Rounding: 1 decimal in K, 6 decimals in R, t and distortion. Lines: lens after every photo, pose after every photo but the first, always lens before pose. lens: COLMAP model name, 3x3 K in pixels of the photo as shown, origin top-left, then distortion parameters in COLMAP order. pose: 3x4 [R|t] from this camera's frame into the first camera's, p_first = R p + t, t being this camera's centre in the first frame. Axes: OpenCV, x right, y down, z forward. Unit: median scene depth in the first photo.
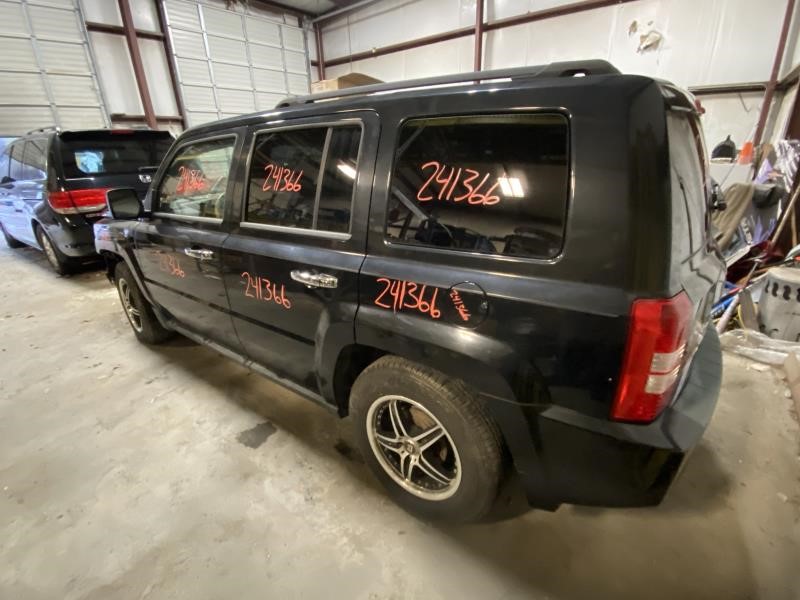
lens RADIAL K [[366.1, 0, 397.7], [0, 366.1, 300.2], [0, 0, 1]] dist [-0.010398, 0.000160]
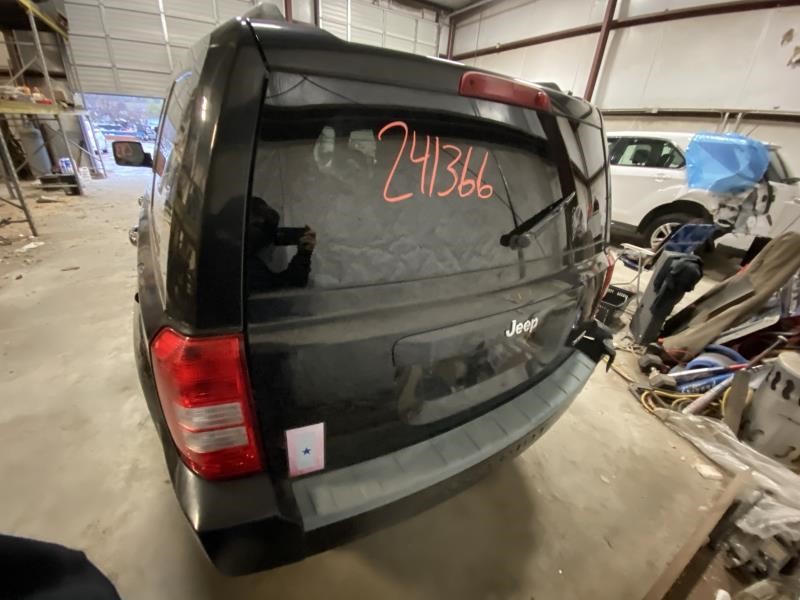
lens RADIAL K [[322.9, 0, 398.5], [0, 322.9, 300.4], [0, 0, 1]] dist [-0.018812, -0.000568]
pose [[0.932373, 0.243642, -0.267056, 0.114109], [-0.225129, 0.969350, 0.098371, -0.019021], [0.282838, -0.031596, 0.958647, 0.045981]]
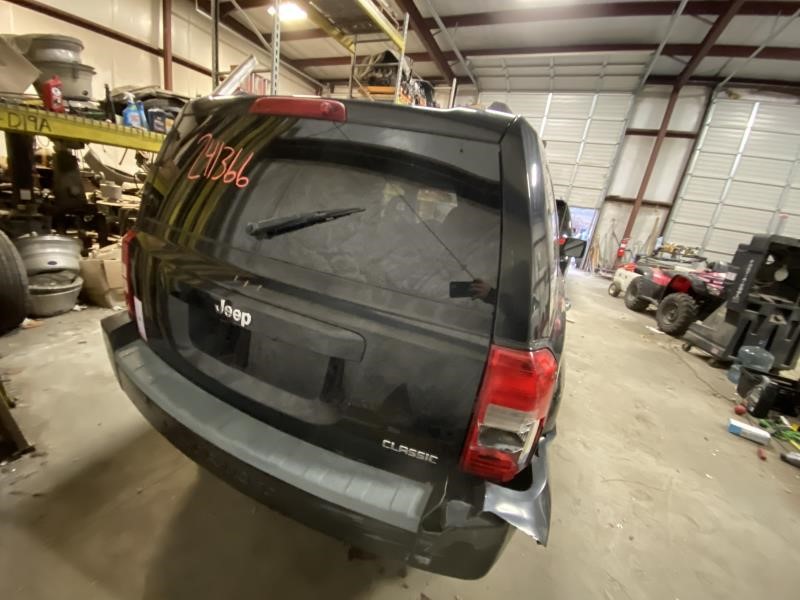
lens RADIAL K [[322.9, 0, 397.0], [0, 322.9, 297.8], [0, 0, 1]] dist [-0.018812, -0.000568]
pose [[0.206147, 0.354676, -0.911980, 0.212141], [-0.519520, 0.829465, 0.205151, -0.055666], [0.829218, 0.431501, 0.355253, 0.144599]]
